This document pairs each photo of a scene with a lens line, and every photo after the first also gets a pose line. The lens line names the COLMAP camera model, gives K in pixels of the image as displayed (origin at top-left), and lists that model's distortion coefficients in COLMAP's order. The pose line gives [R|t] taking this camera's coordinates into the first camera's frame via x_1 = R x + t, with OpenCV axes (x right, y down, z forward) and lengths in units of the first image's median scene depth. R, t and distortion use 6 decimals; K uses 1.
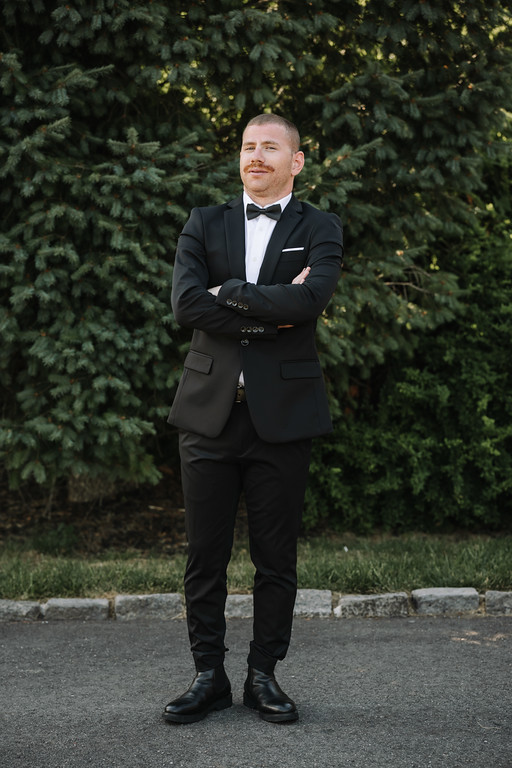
lens RADIAL K [[1962.2, 0, 253.4], [0, 1962.2, 410.3], [0, 0, 1]] dist [0.043599, -0.303859]
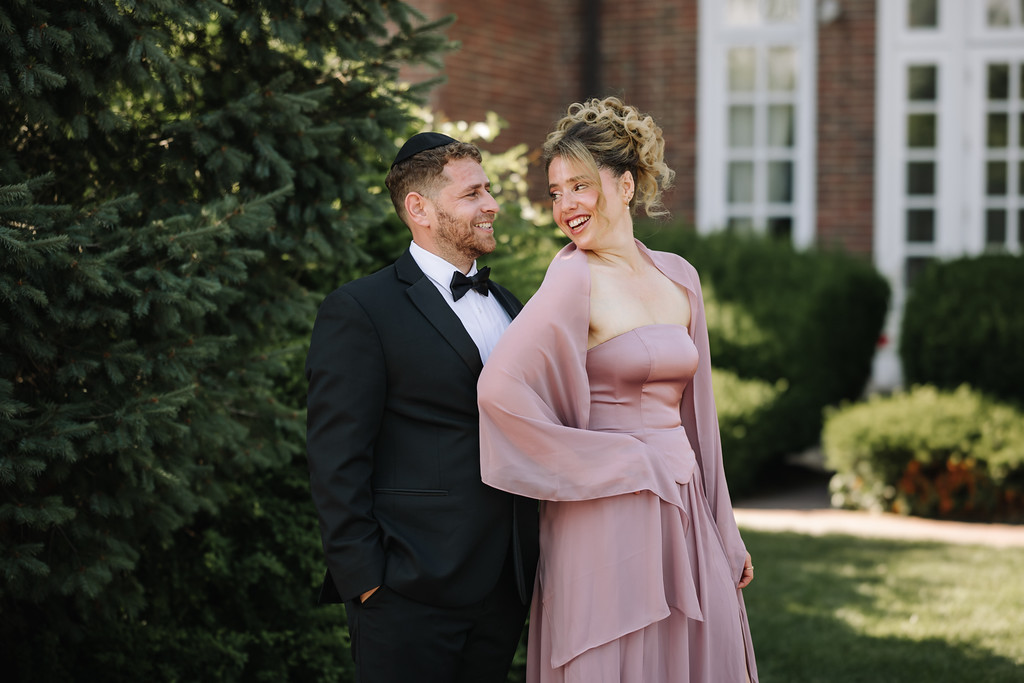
lens RADIAL K [[2613.9, 0, 510.5], [0, 2613.9, 375.4], [0, 0, 1]] dist [0.033741, -0.481652]
pose [[0.861886, -0.025409, 0.506465, -0.323344], [0.067472, 0.995610, -0.064873, -0.010469], [-0.502593, 0.090085, 0.859817, 0.195816]]
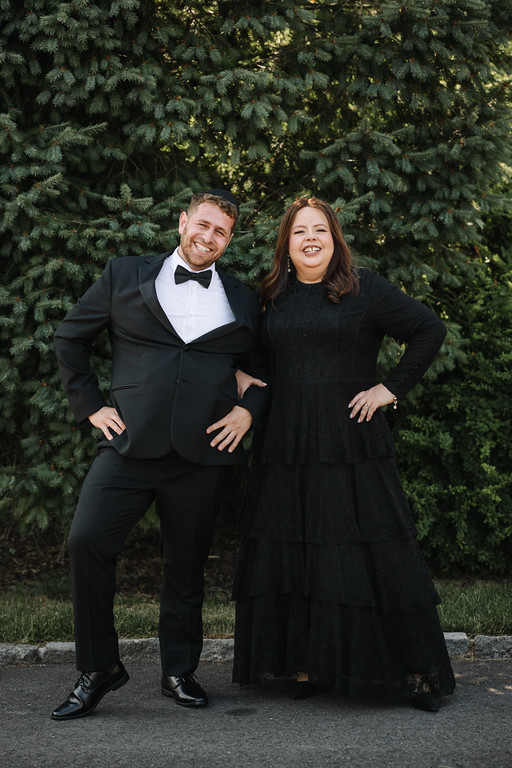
lens RADIAL K [[1960.4, 0, 257.9], [0, 1960.4, 369.9], [0, 0, 1]] dist [0.033741, -0.481652]
pose [[0.998981, -0.004373, -0.044931, 0.050660], [0.002352, 0.998987, -0.044945, 0.000357], [0.045082, 0.044794, 0.997979, -0.021127]]
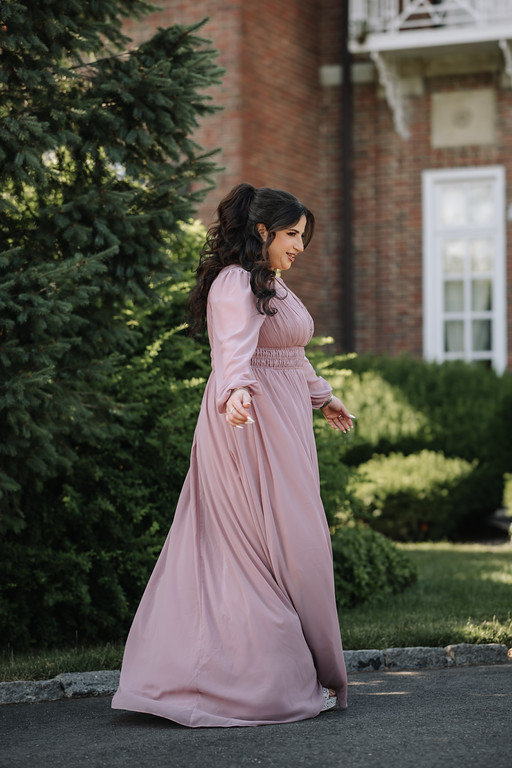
lens RADIAL K [[1973.3, 0, 242.1], [0, 1973.3, 362.4], [0, 0, 1]] dist [0.037791, -0.431179]
pose [[0.878162, 0.009696, 0.478265, -0.386213], [0.071616, 0.985862, -0.151484, 0.090751], [-0.472972, 0.167279, 0.865052, 0.046666]]
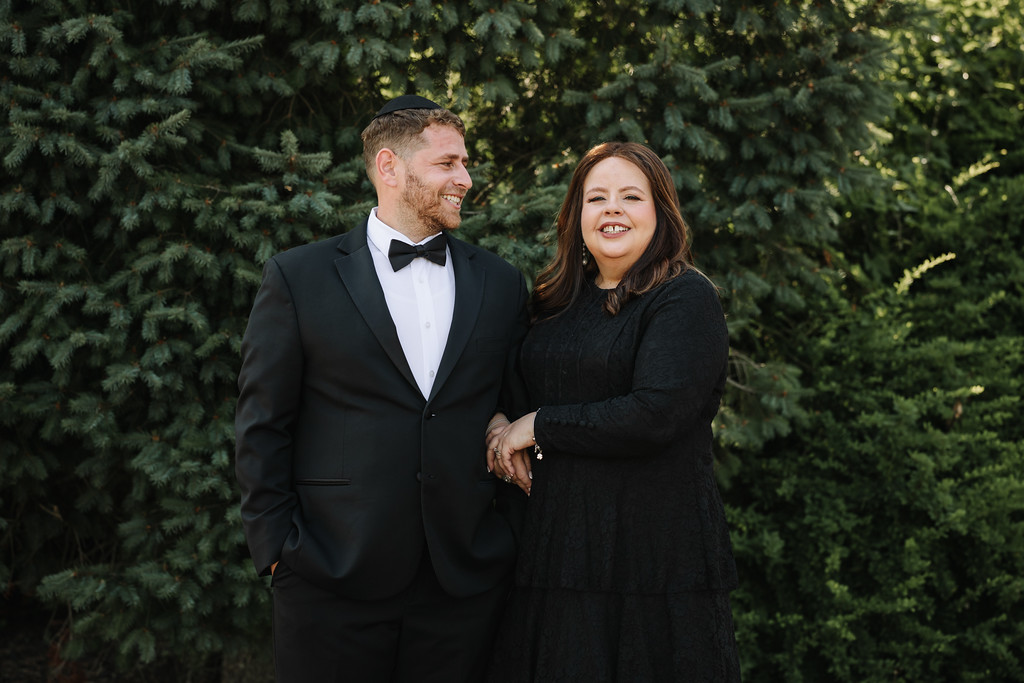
lens RADIAL K [[2658.3, 0, 512.0], [0, 2658.3, 341.5], [0, 0, 1]] dist [0.009997, -0.018716]
pose [[0.998702, 0.023643, -0.045105, 0.052887], [-0.027287, 0.996262, -0.081959, -0.000822], [0.042998, 0.083083, 0.995615, 0.105758]]
